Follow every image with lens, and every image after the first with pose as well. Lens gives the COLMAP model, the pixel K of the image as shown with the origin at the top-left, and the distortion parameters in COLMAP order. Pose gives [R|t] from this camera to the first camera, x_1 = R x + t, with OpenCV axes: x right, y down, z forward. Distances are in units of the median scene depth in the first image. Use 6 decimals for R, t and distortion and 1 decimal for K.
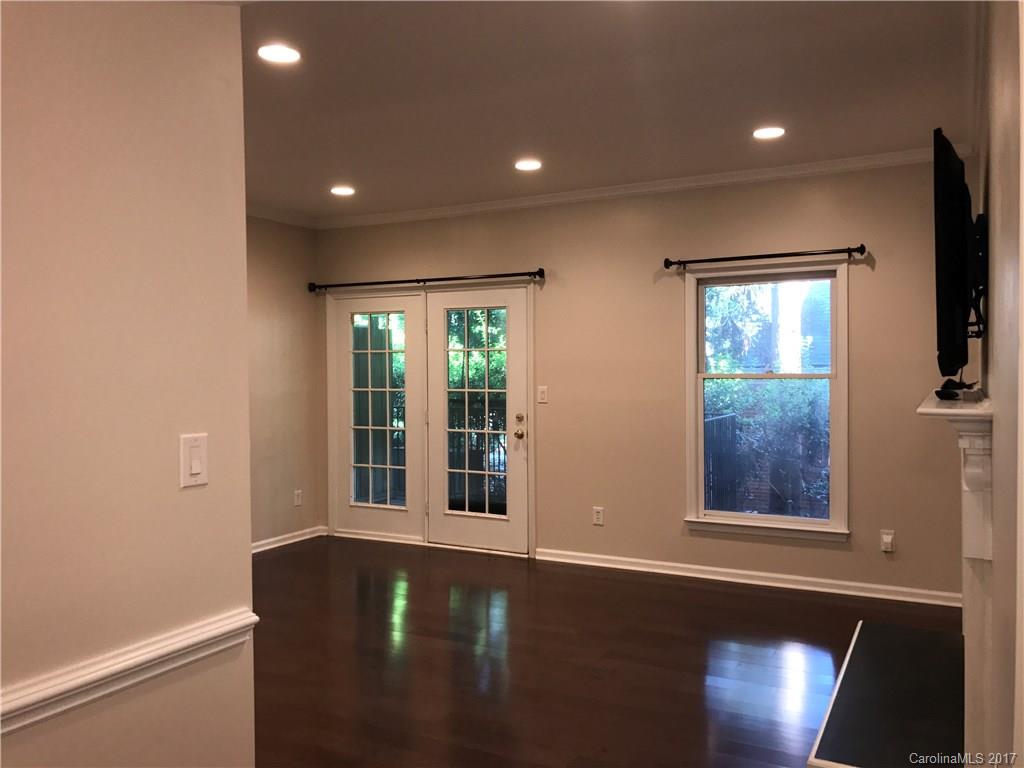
lens RADIAL K [[829.6, 0, 512.1], [0, 829.6, 379.9], [0, 0, 1]] dist [0.068901, -0.145591]
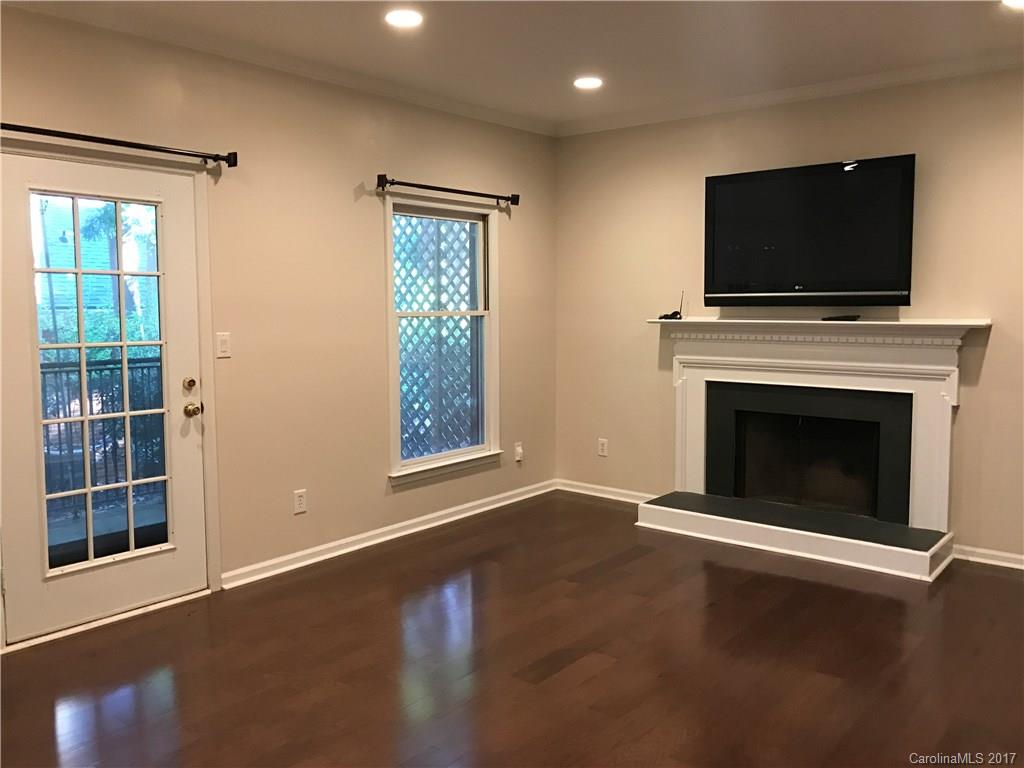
lens RADIAL K [[829.6, 0, 512.1], [0, 829.6, 379.9], [0, 0, 1]] dist [0.068901, -0.145591]
pose [[0.194495, -0.089007, 0.976857, -0.572800], [0.011871, 0.996015, 0.088390, -0.010925], [-0.980832, -0.005595, 0.194776, 0.642744]]
